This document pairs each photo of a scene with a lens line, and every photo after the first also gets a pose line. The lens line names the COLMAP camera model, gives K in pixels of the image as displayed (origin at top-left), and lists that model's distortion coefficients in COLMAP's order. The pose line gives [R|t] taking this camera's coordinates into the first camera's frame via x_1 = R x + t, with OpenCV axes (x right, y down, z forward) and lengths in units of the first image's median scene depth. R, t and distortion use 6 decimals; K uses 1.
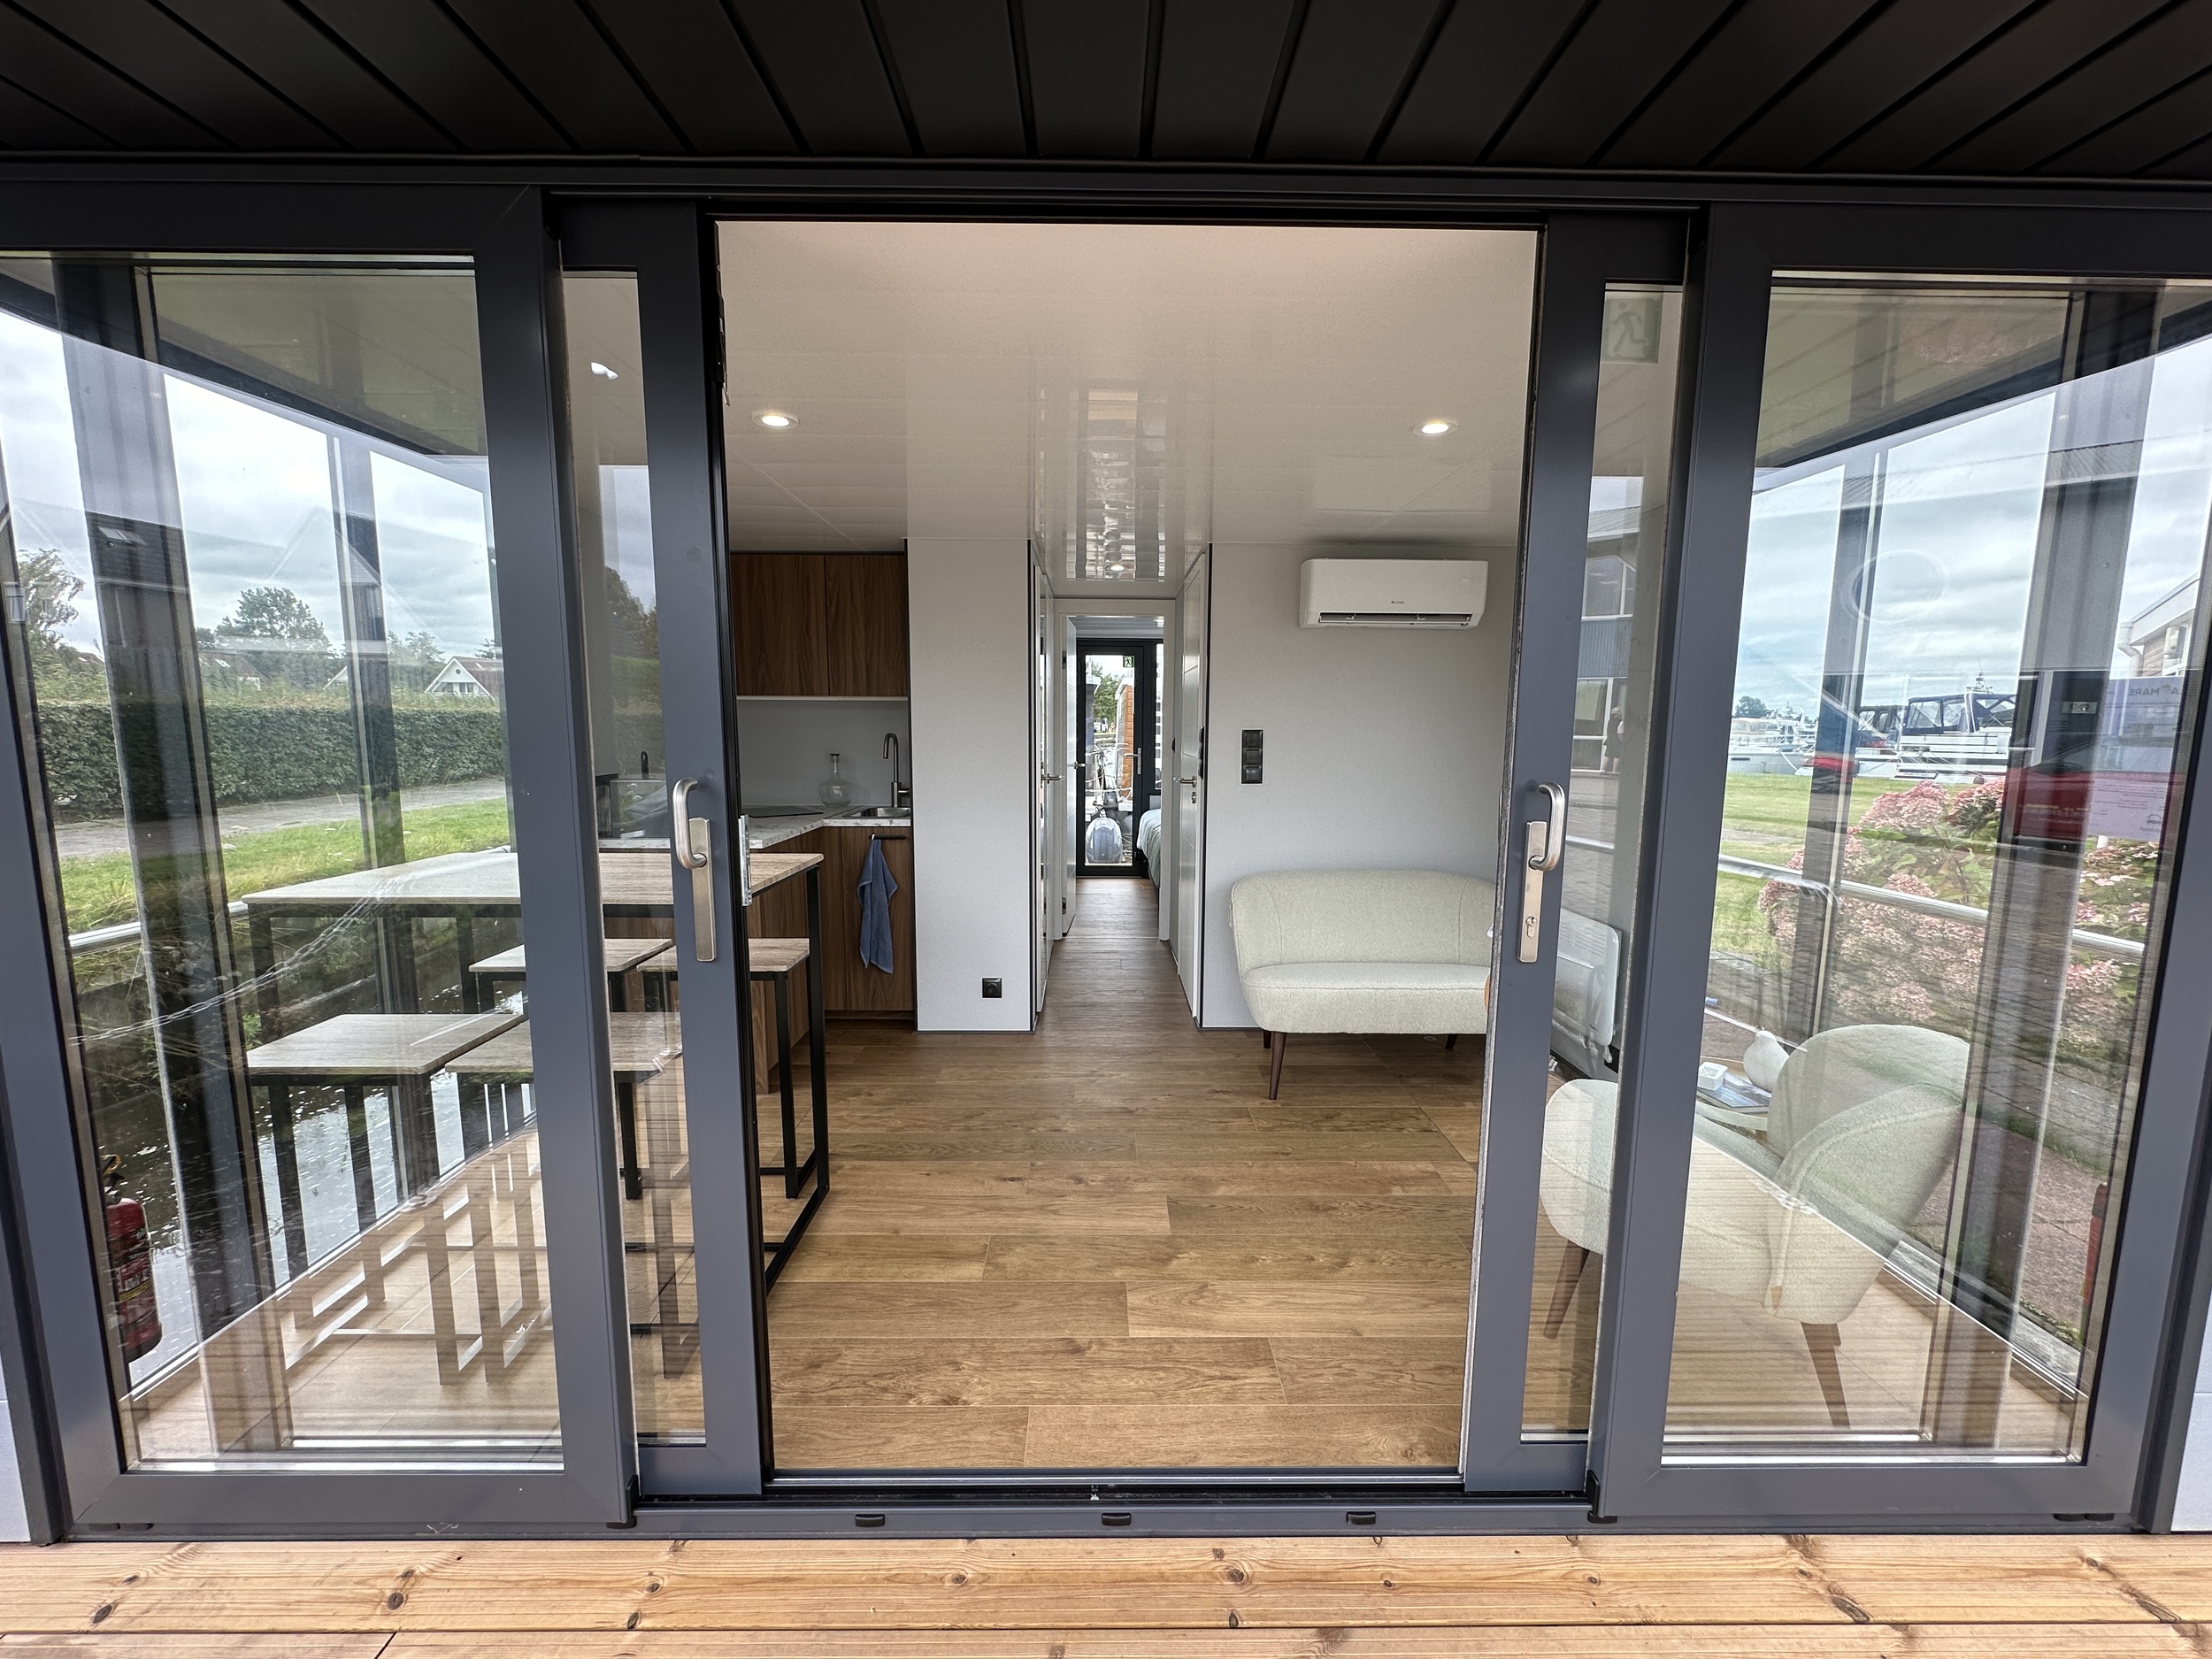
lens RADIAL K [[879.8, 0, 1106.0], [0, 879.8, 829.5], [0, 0, 1]] dist [-0.002193, 0.000336]
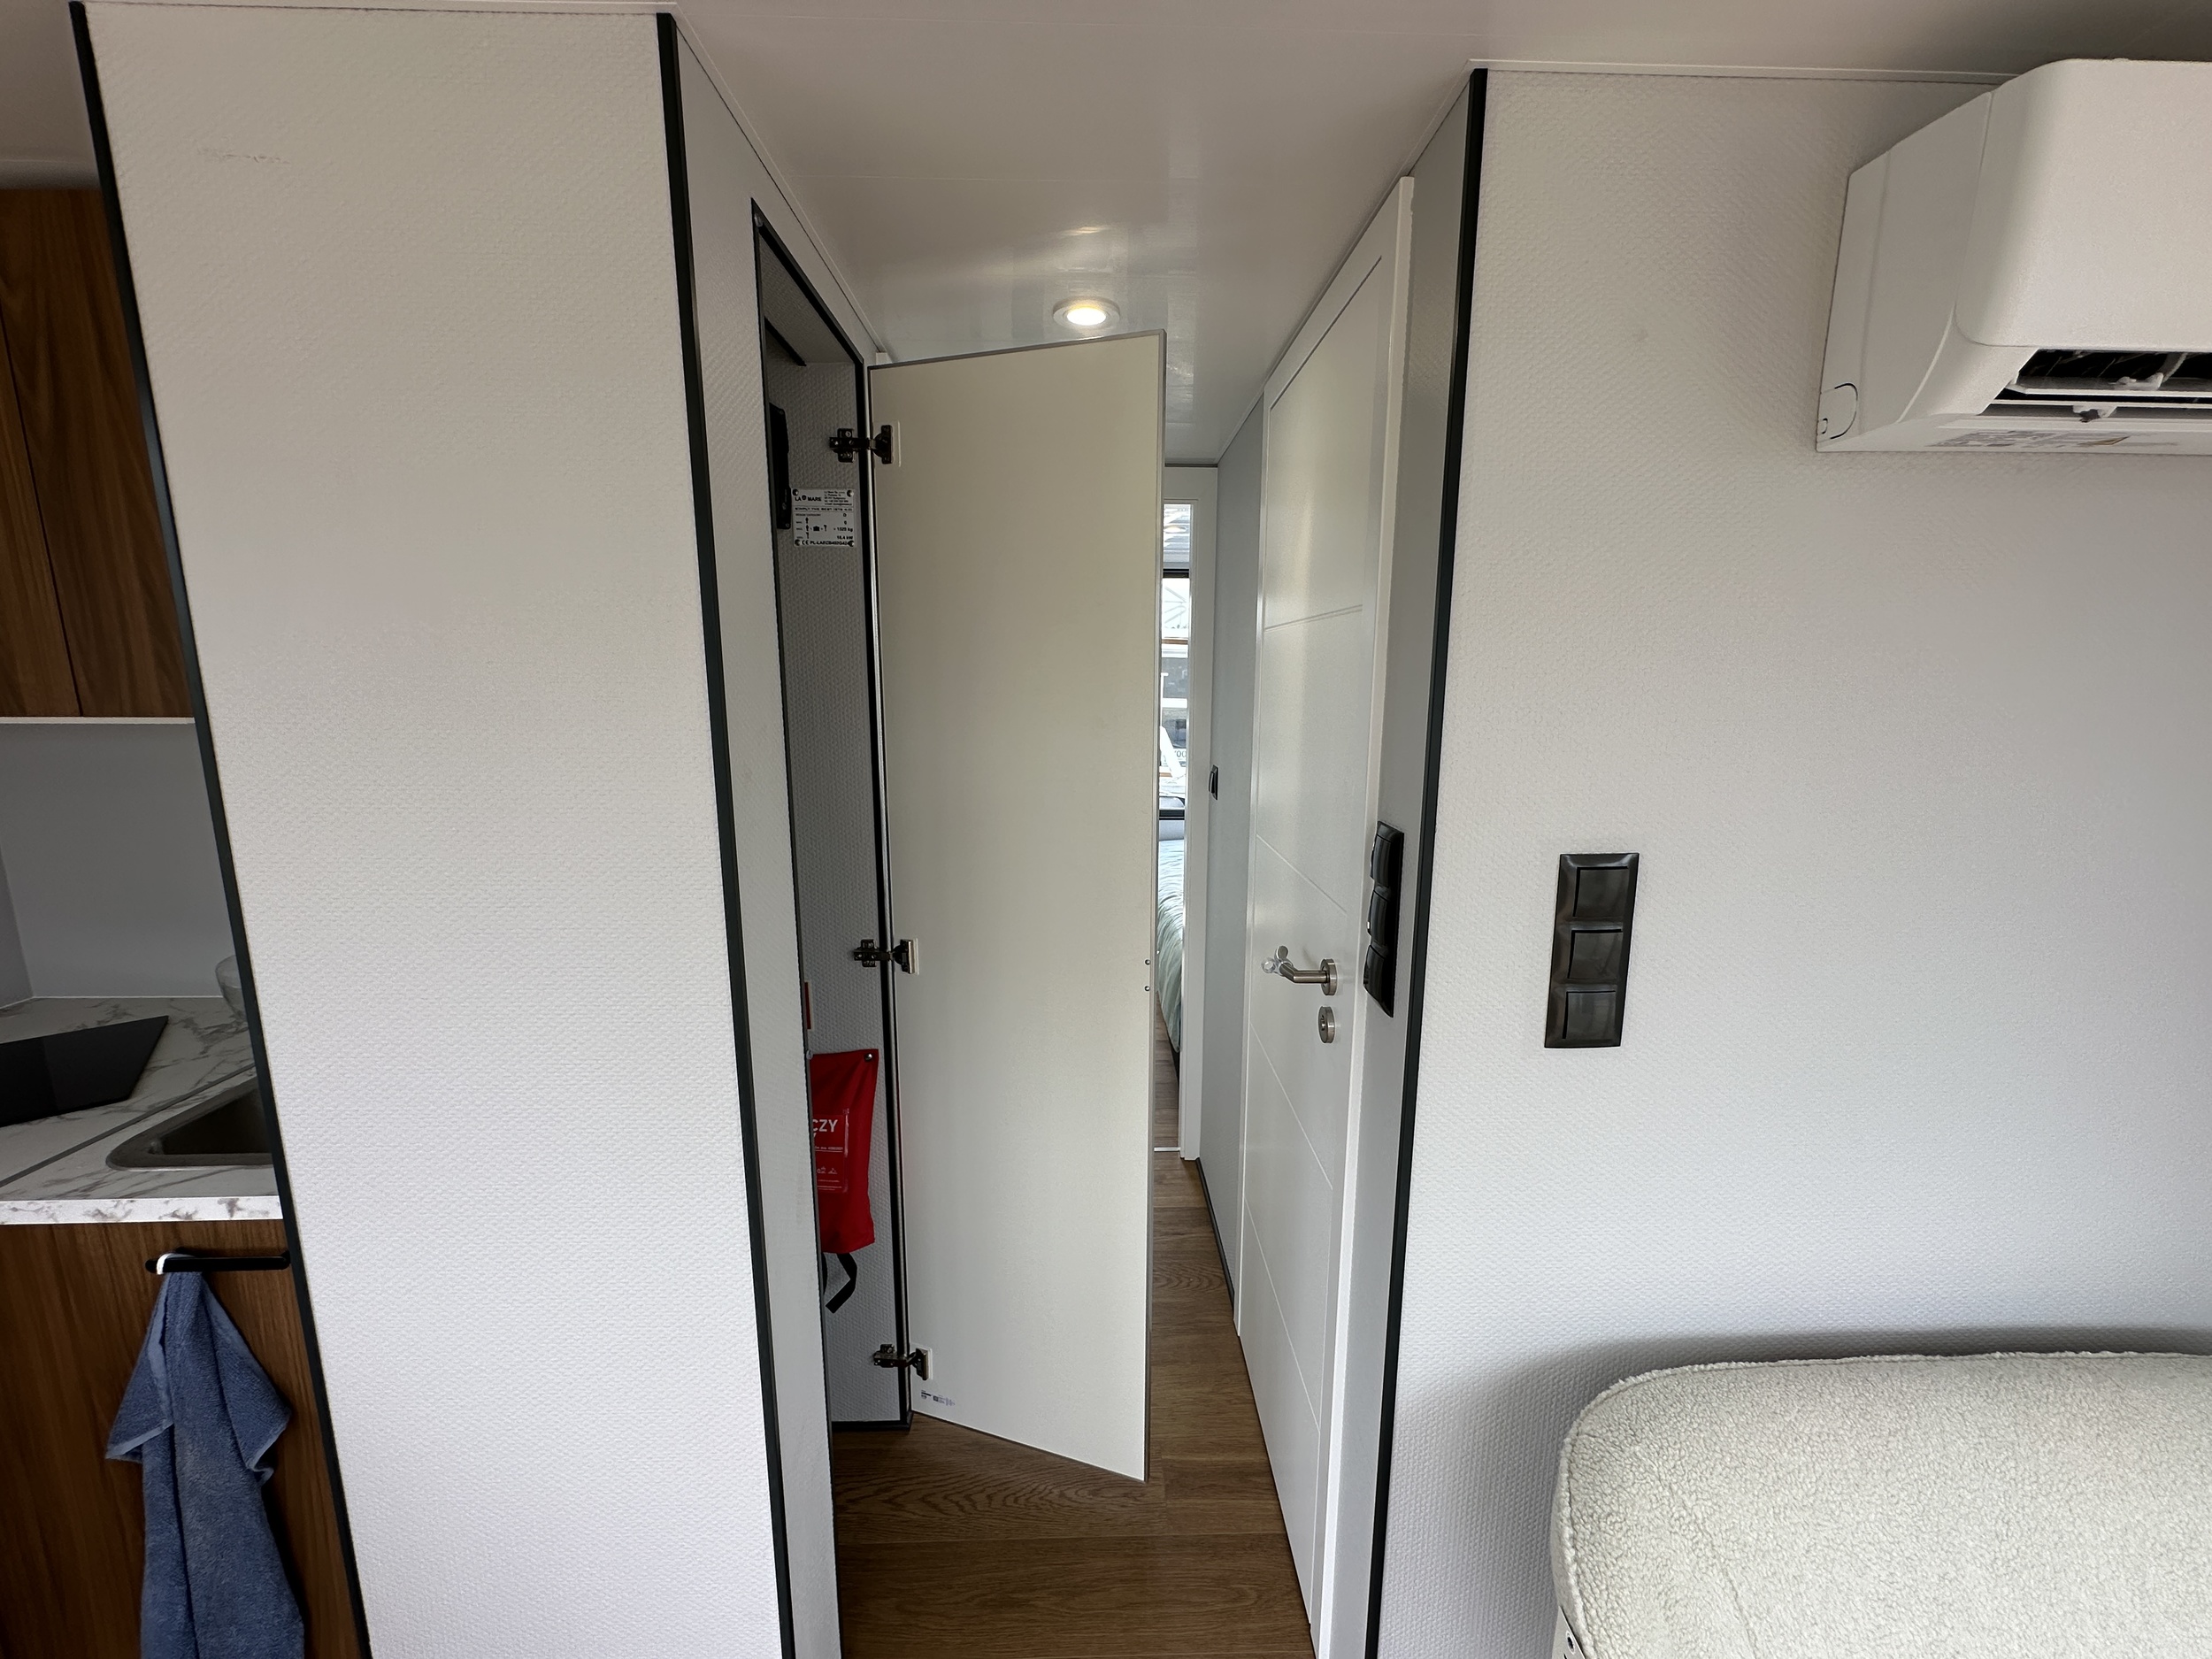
lens RADIAL K [[879.8, 0, 1106.0], [0, 879.8, 829.5], [0, 0, 1]] dist [-0.002193, 0.000336]
pose [[0.999766, -0.006391, 0.020657, 0.012330], [0.005435, 0.998927, 0.045999, -0.132552], [-0.020929, -0.045876, 0.998728, 0.735229]]
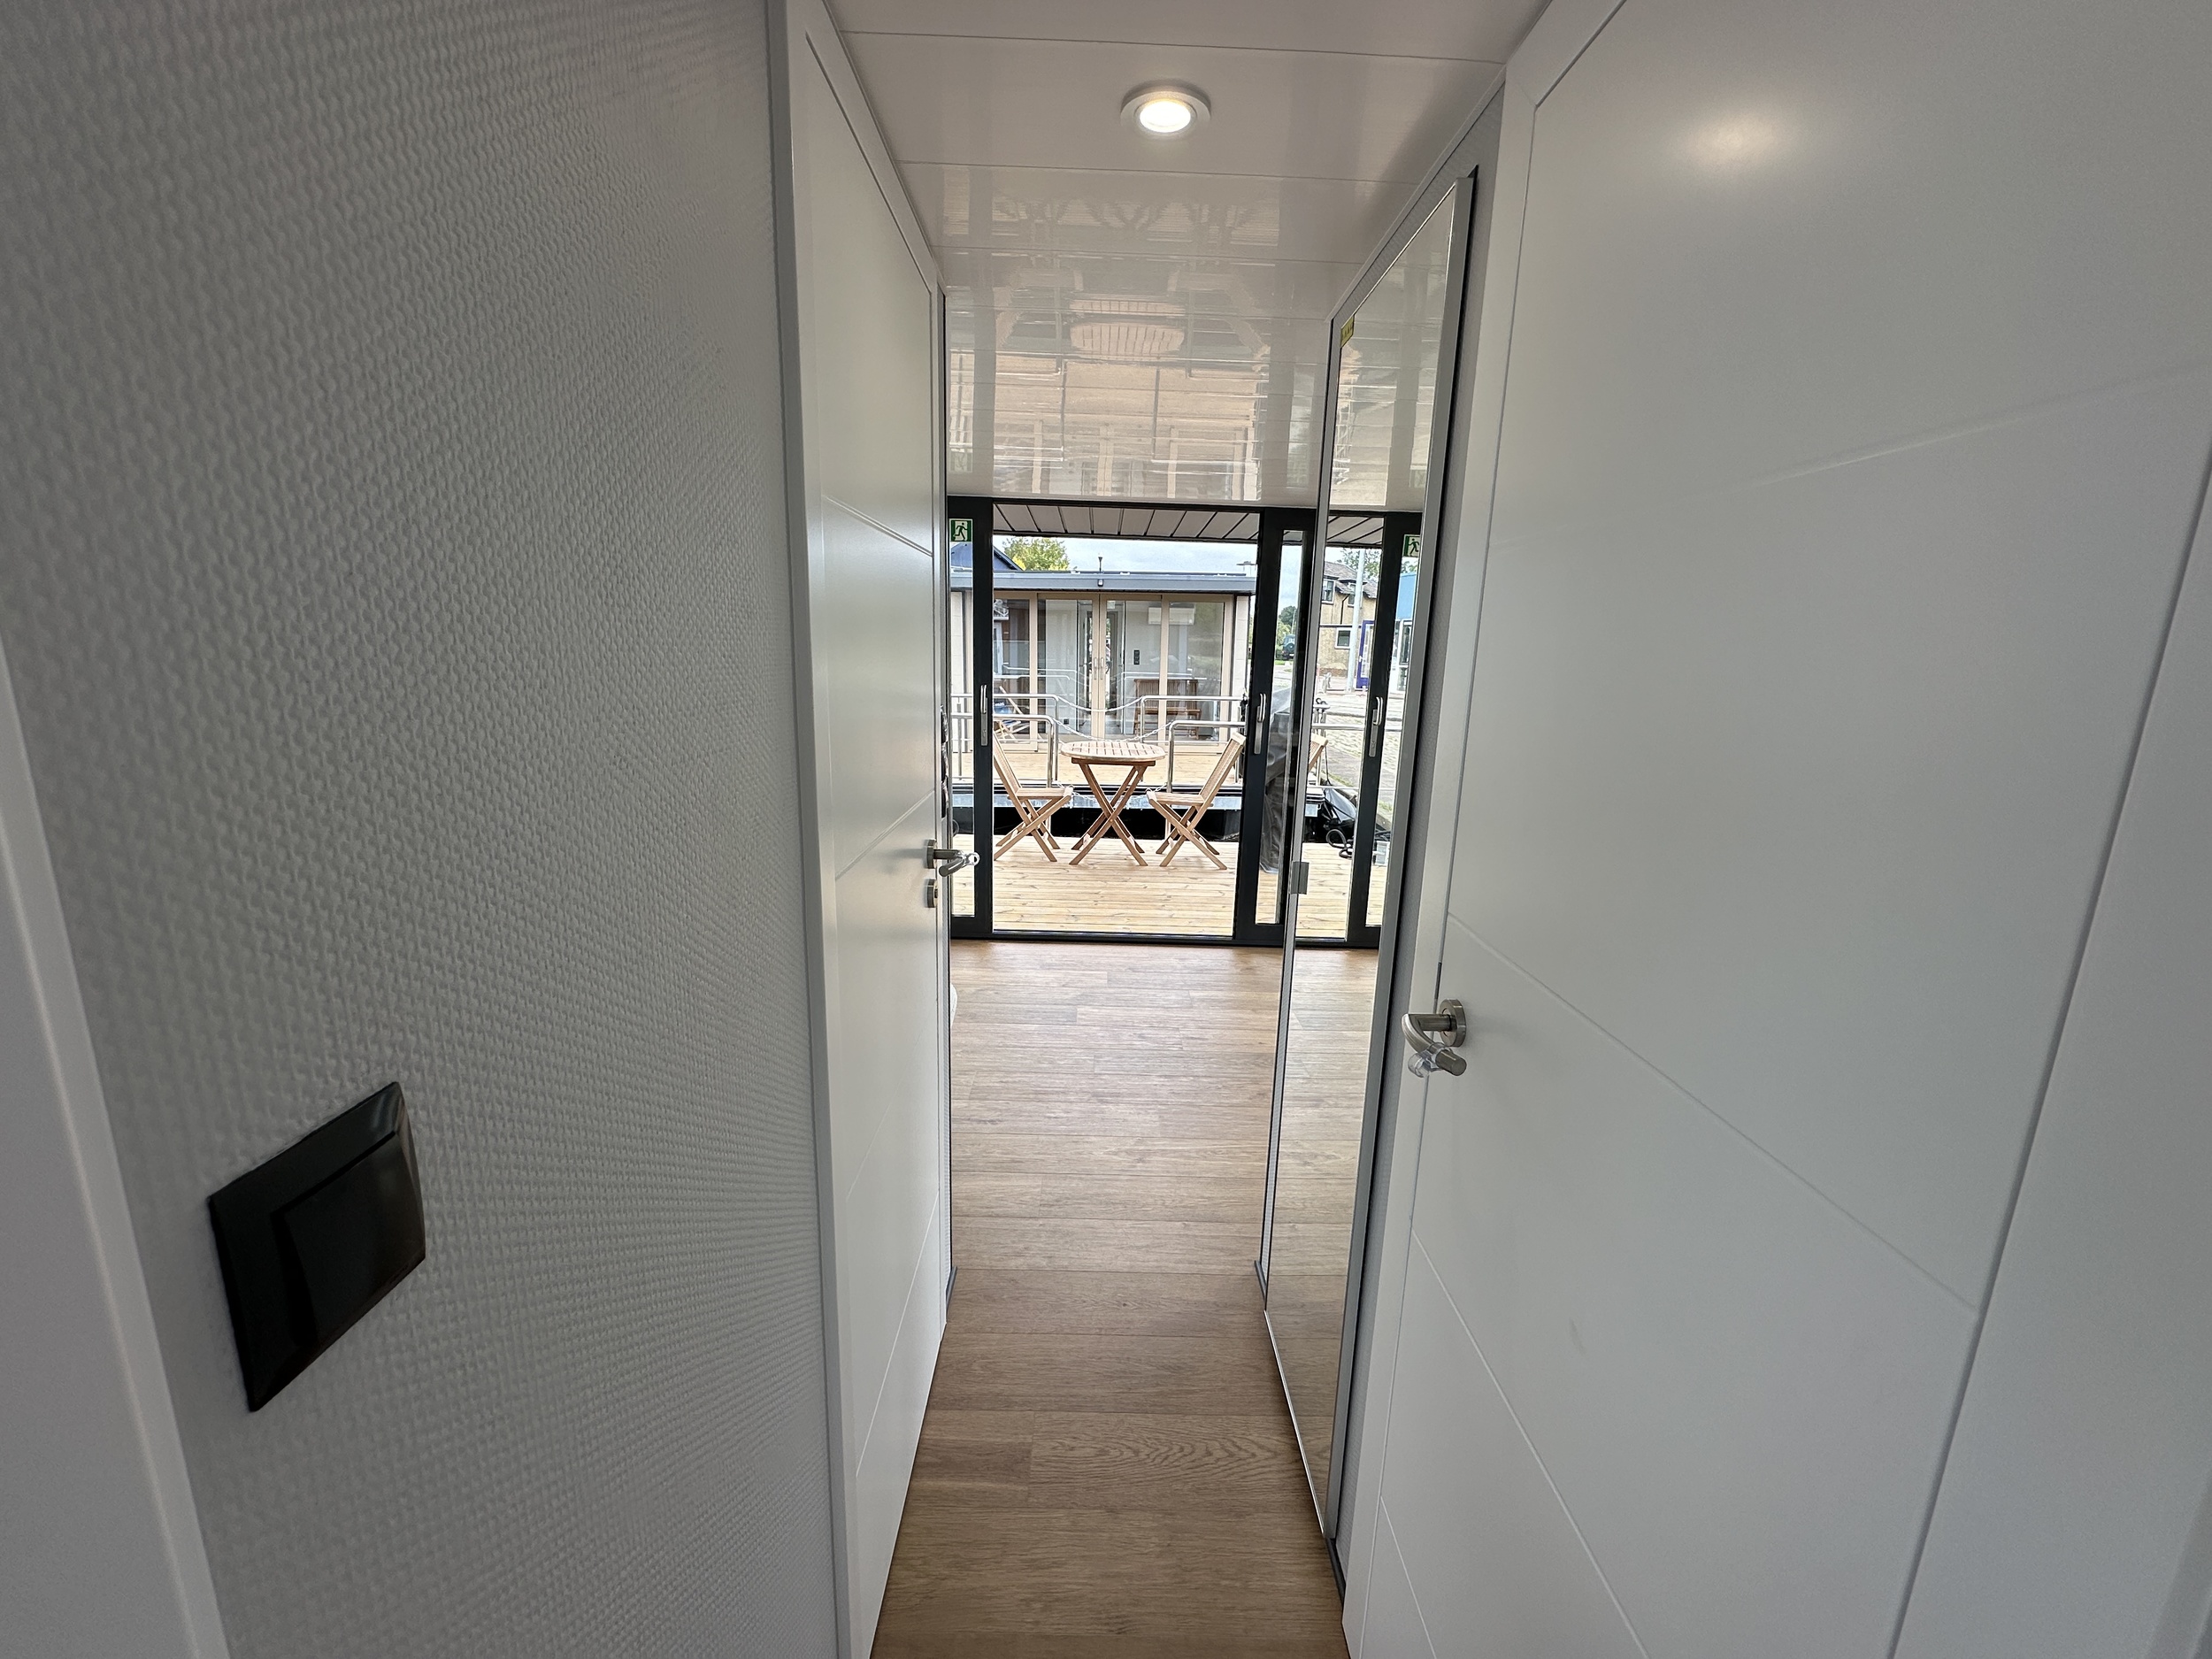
lens RADIAL K [[879.8, 0, 1106.0], [0, 879.8, 829.5], [0, 0, 1]] dist [-0.002193, 0.000336]
pose [[-0.999363, -0.034694, -0.008362, 0.026584], [-0.035511, 0.943518, 0.329412, -0.212612], [-0.003538, 0.329499, -0.944149, 1.480342]]
